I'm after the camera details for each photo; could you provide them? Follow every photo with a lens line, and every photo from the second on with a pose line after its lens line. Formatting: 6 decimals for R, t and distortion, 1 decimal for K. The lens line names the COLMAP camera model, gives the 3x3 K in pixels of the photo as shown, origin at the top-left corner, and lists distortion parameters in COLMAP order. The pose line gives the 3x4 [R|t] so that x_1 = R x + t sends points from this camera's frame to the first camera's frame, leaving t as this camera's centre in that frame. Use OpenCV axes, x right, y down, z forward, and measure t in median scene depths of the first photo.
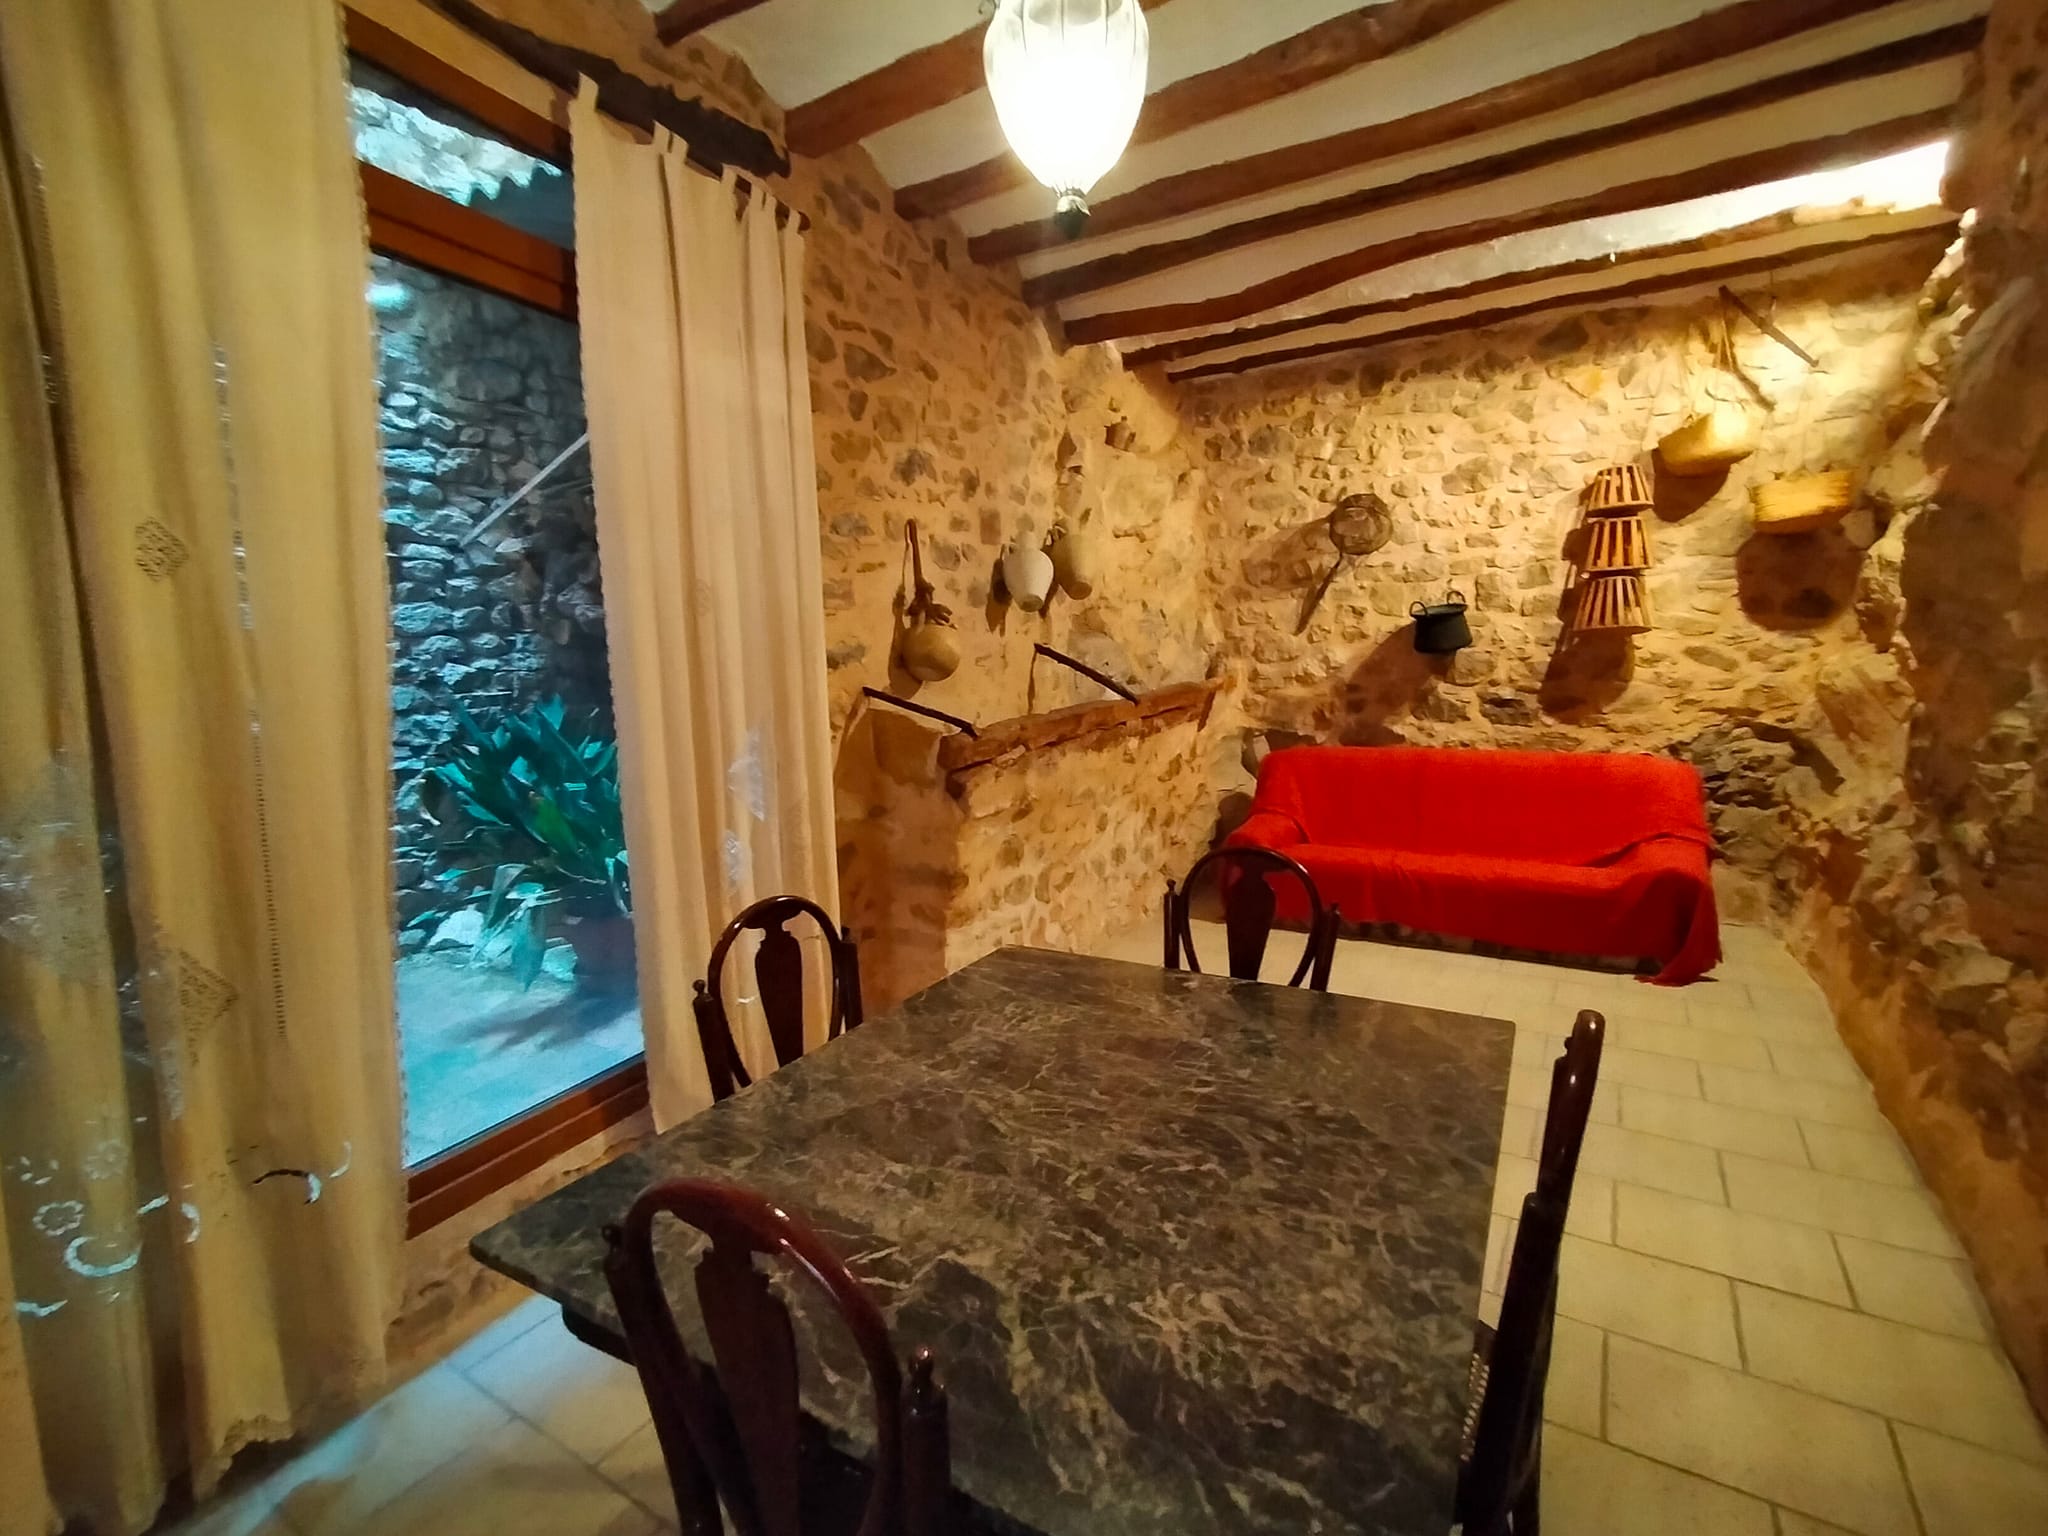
lens RADIAL K [[933.8, 0, 1022.9], [0, 933.8, 768.3], [0, 0, 1]] dist [-0.003885, 0.002683]
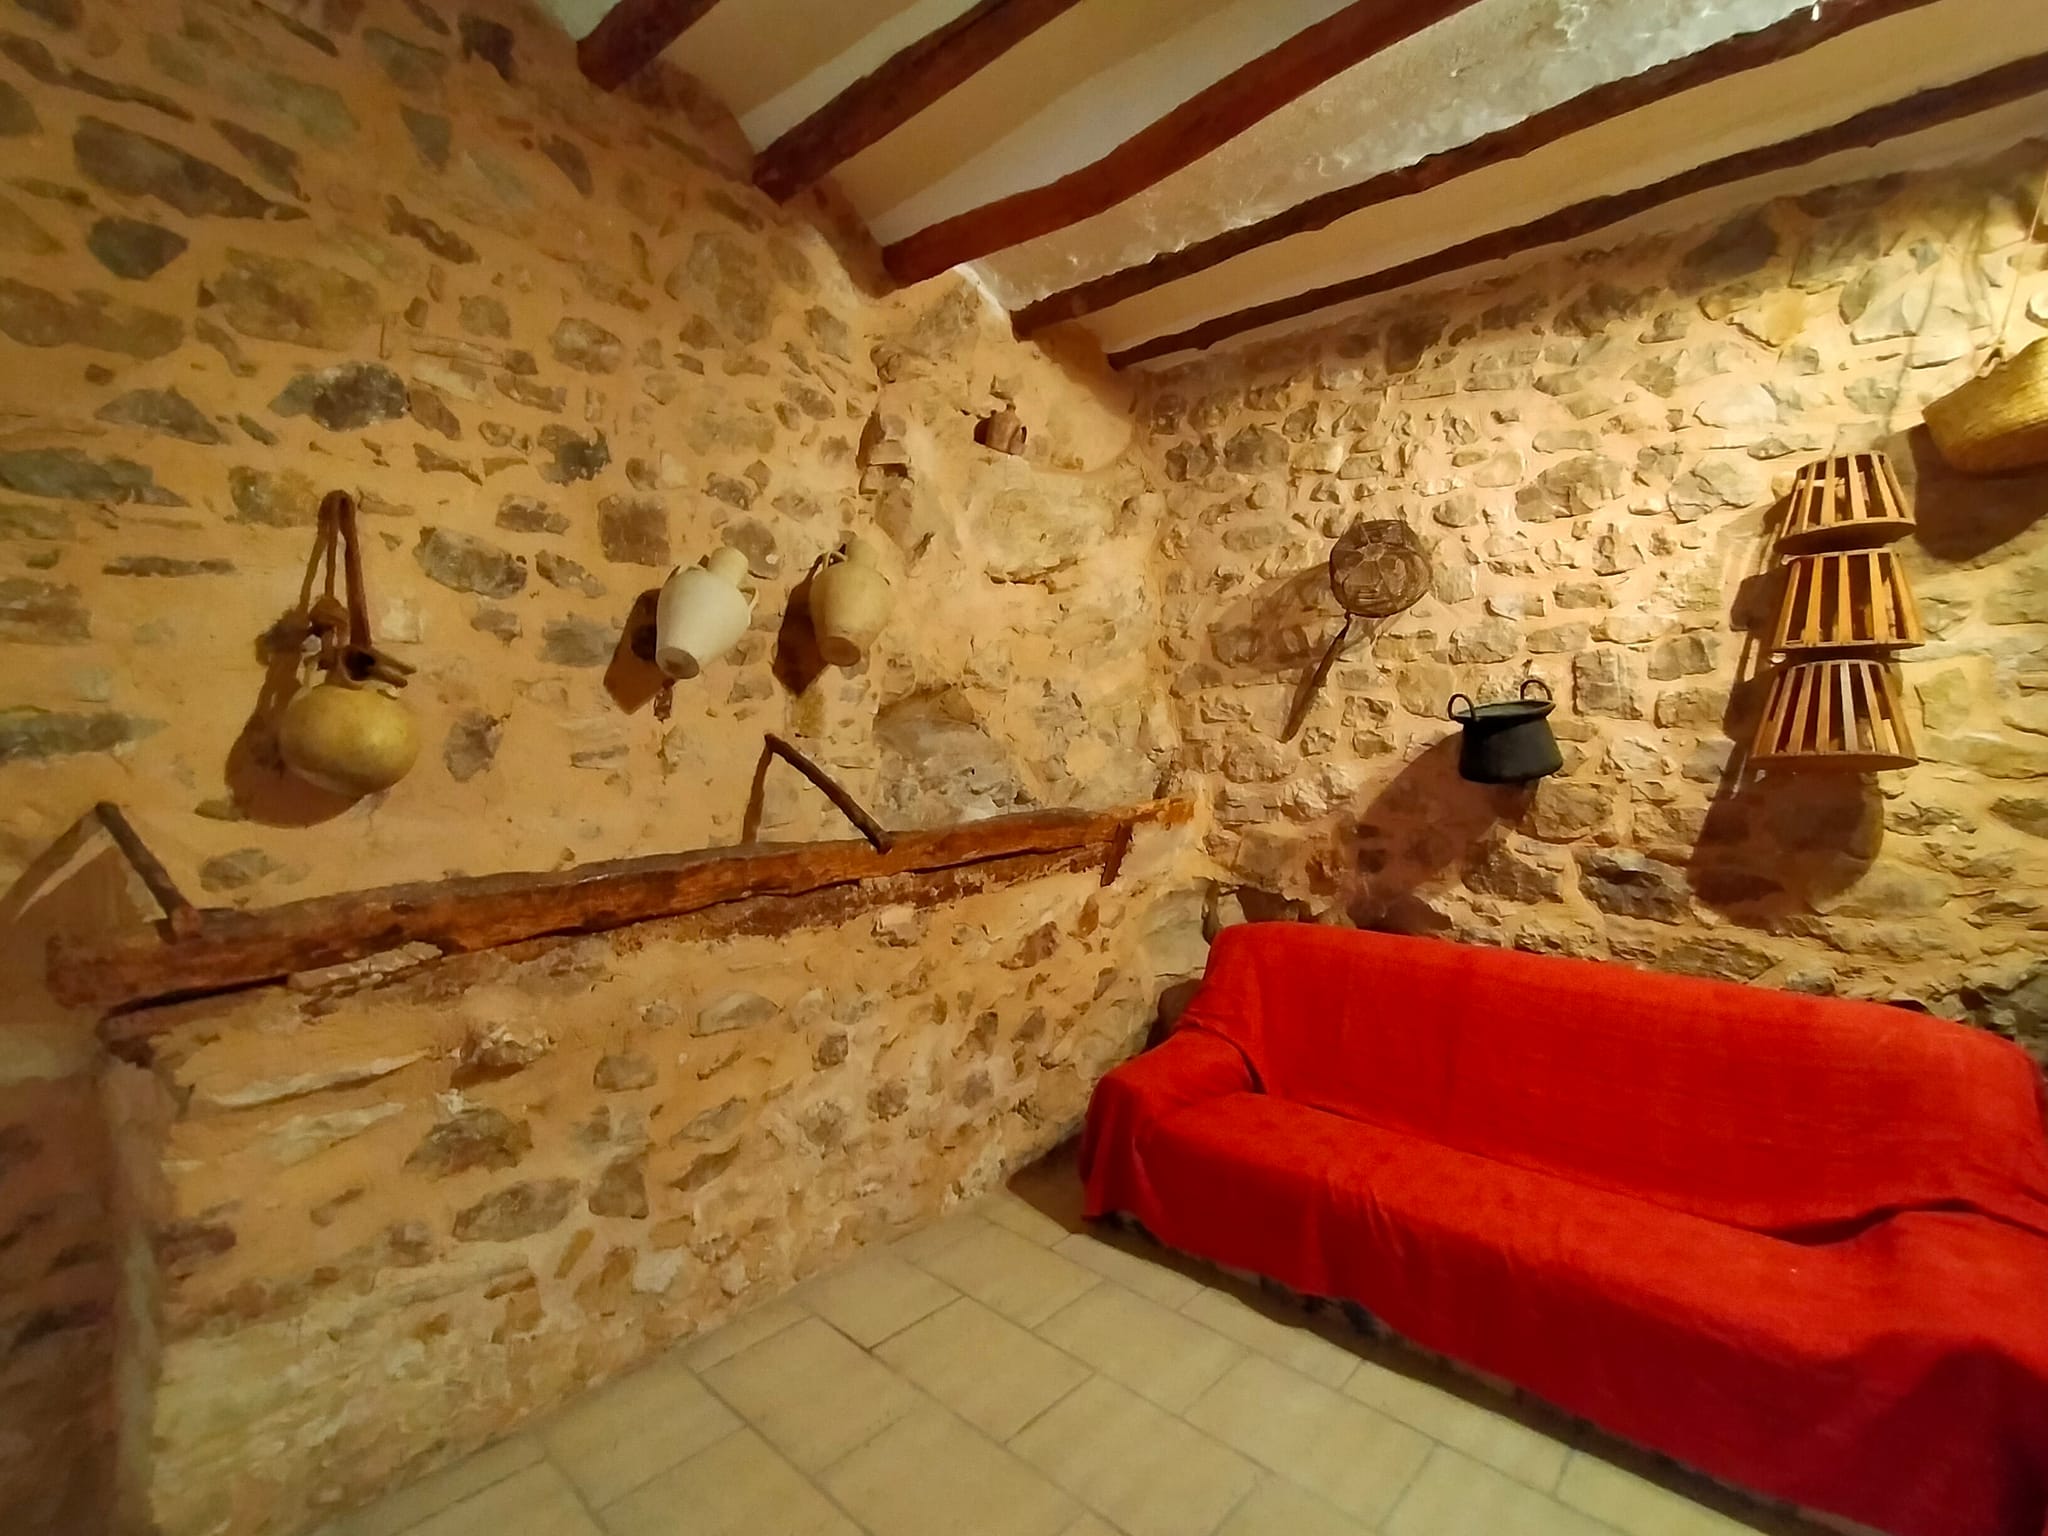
lens RADIAL K [[933.8, 0, 1040.6], [0, 933.8, 763.7], [0, 0, 1]] dist [-0.003885, 0.002683]
pose [[0.985876, 0.051096, -0.159493, 0.281085], [-0.066996, 0.993128, -0.095960, -0.066934], [0.153494, 0.105290, 0.982524, 0.423470]]
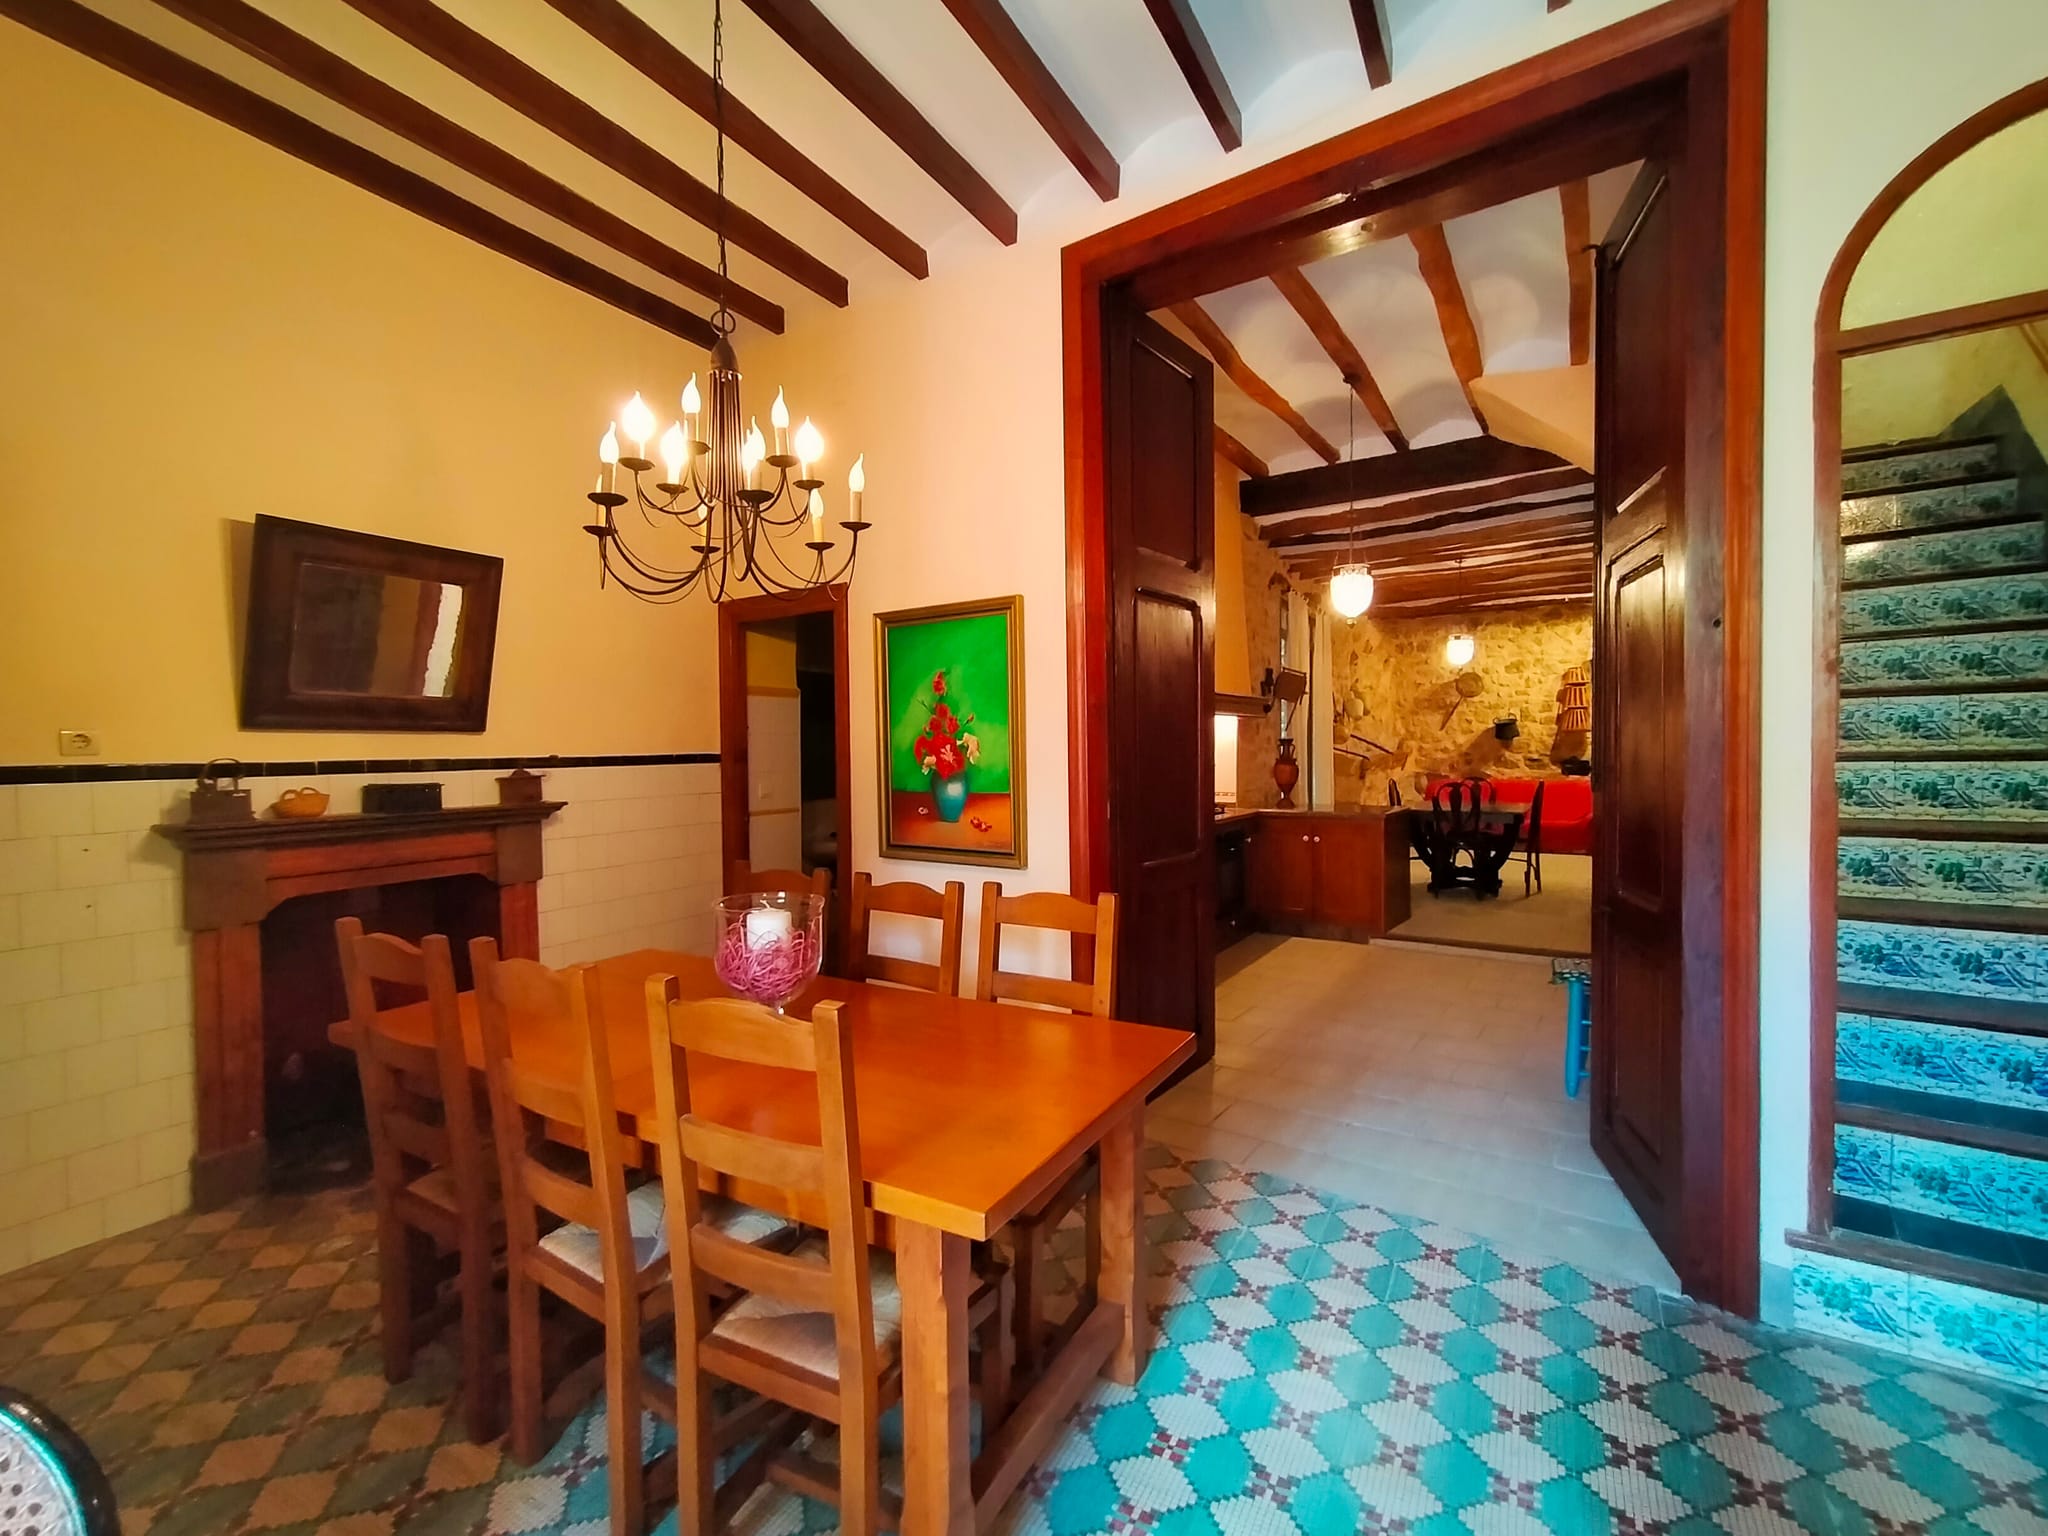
lens RADIAL K [[933.8, 0, 1023.3], [0, 933.8, 769.0], [0, 0, 1]] dist [-0.003885, 0.002683]
pose [[0.999315, 0.013474, -0.034471, -0.778377], [-0.016766, 0.995136, -0.097069, 0.226731], [0.032995, 0.097580, 0.994681, -1.555621]]
